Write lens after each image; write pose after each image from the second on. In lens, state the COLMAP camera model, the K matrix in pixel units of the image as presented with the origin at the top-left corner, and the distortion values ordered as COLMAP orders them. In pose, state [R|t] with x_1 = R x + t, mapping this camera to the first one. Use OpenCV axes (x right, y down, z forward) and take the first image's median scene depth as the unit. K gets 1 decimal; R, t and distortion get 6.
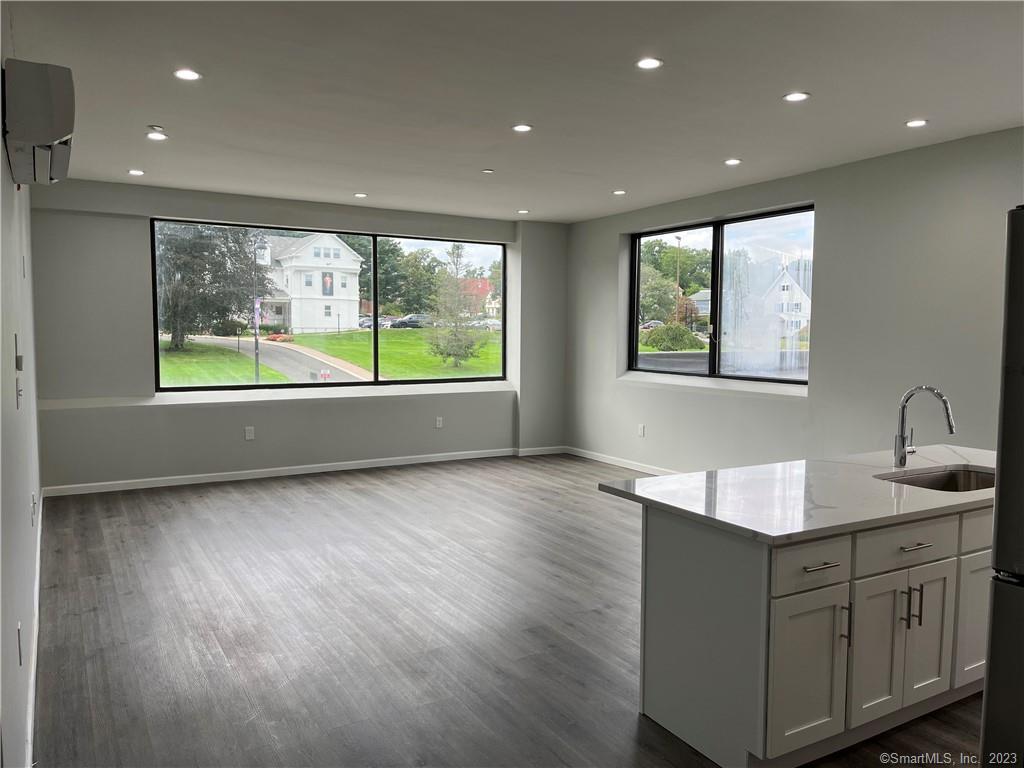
lens RADIAL K [[777.3, 0, 512.0], [0, 777.3, 384.0], [0, 0, 1]] dist [0.078052, -0.110517]
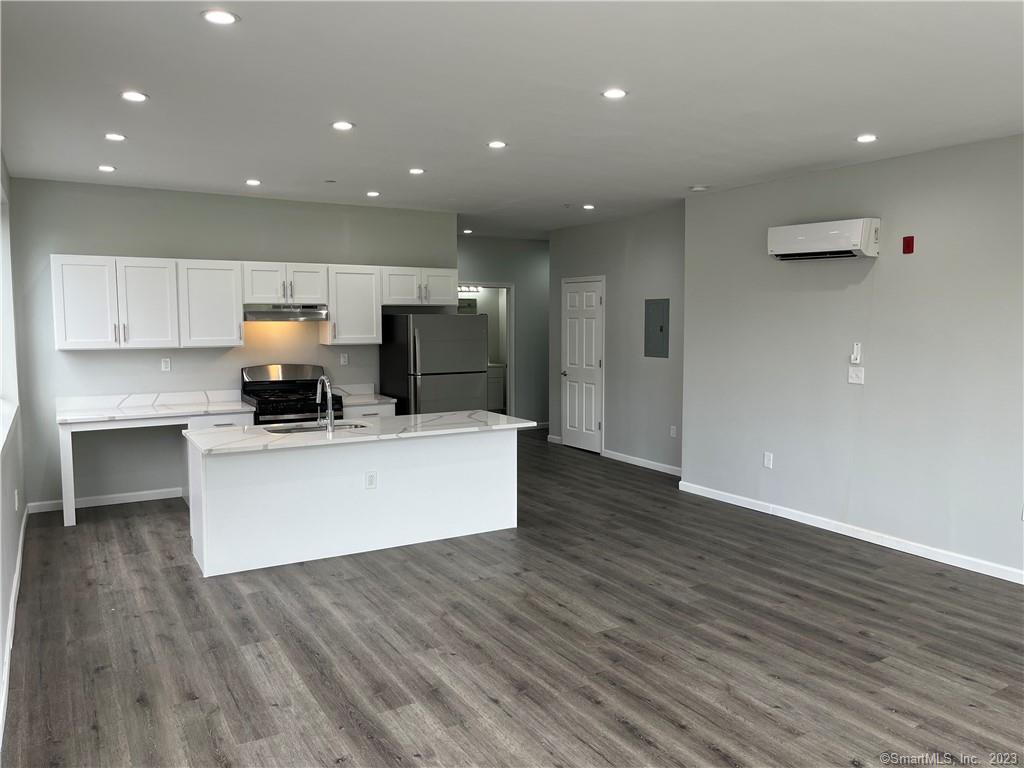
lens RADIAL K [[777.3, 0, 512.0], [0, 777.3, 384.0], [0, 0, 1]] dist [0.078052, -0.110517]
pose [[-0.999929, -0.007889, -0.008960, 0.141858], [-0.009289, 0.985585, 0.168925, -0.195734], [0.007499, 0.168996, -0.985588, 2.100264]]
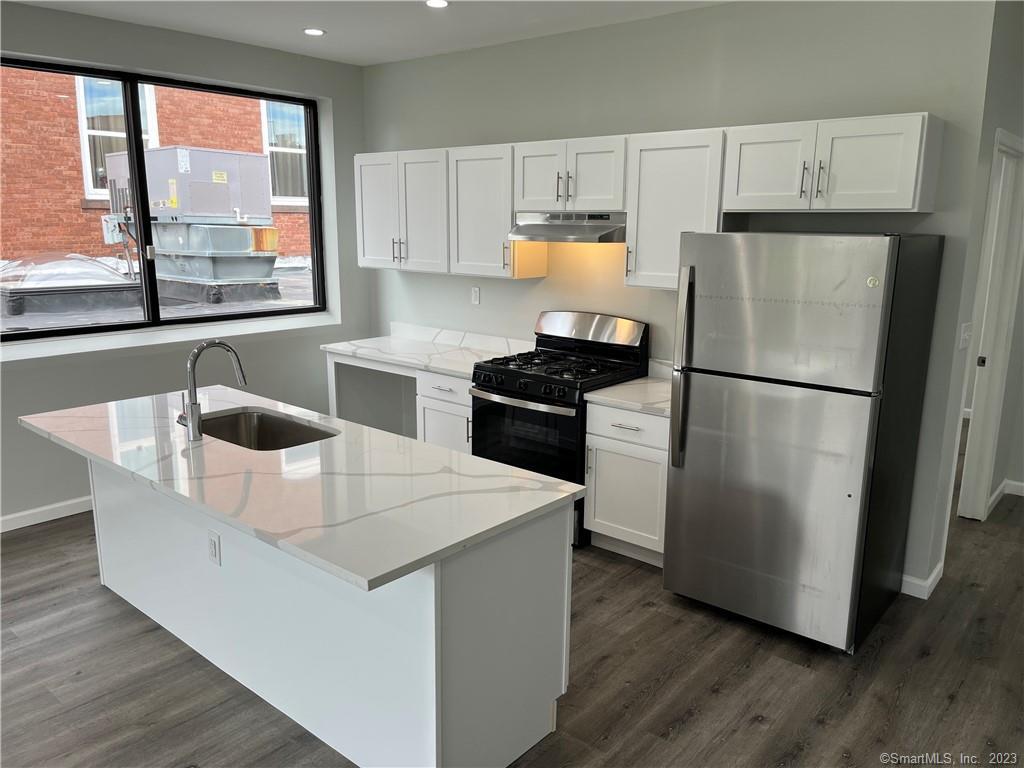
lens RADIAL K [[793.2, 0, 512.0], [0, 793.2, 384.0], [0, 0, 1]] dist [0.028413, -0.004749]
pose [[-0.330429, -0.202934, 0.921756, -0.337280], [0.064291, 0.969504, 0.236493, -0.107575], [-0.941639, 0.137405, -0.307305, 0.816548]]
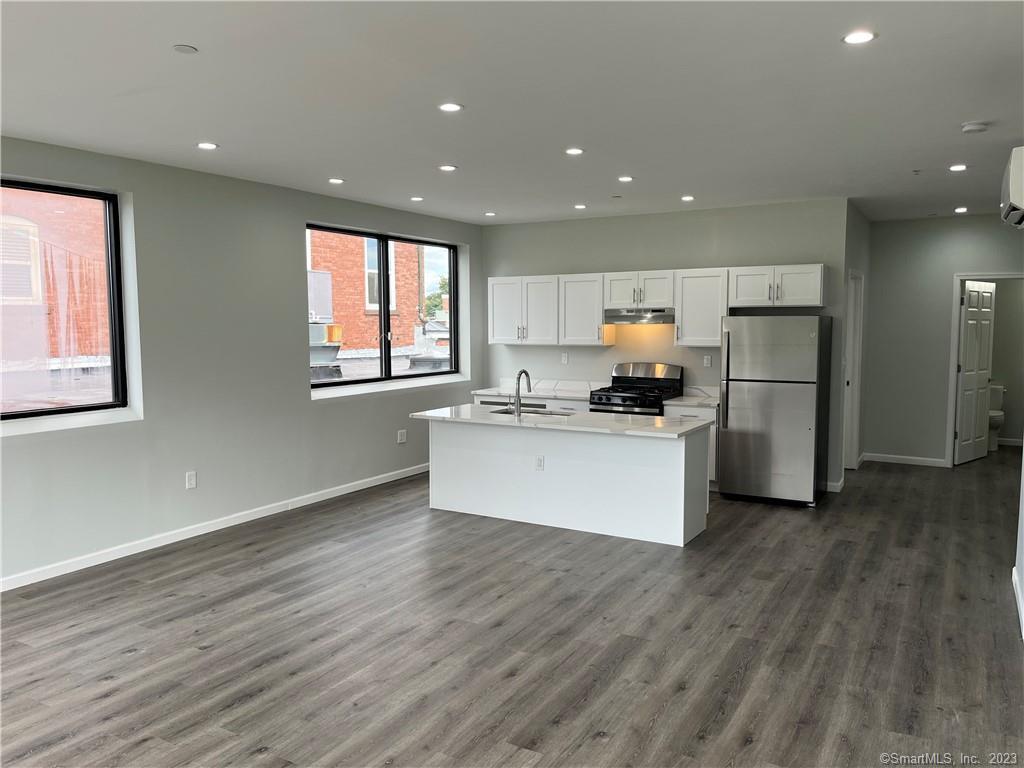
lens RADIAL K [[777.3, 0, 512.0], [0, 777.3, 384.0], [0, 0, 1]] dist [0.078052, -0.110517]
pose [[-0.486869, -0.077719, 0.870010, -0.873904], [0.072103, 0.989058, 0.128703, -0.159828], [-0.870494, 0.125392, -0.475938, 1.584283]]
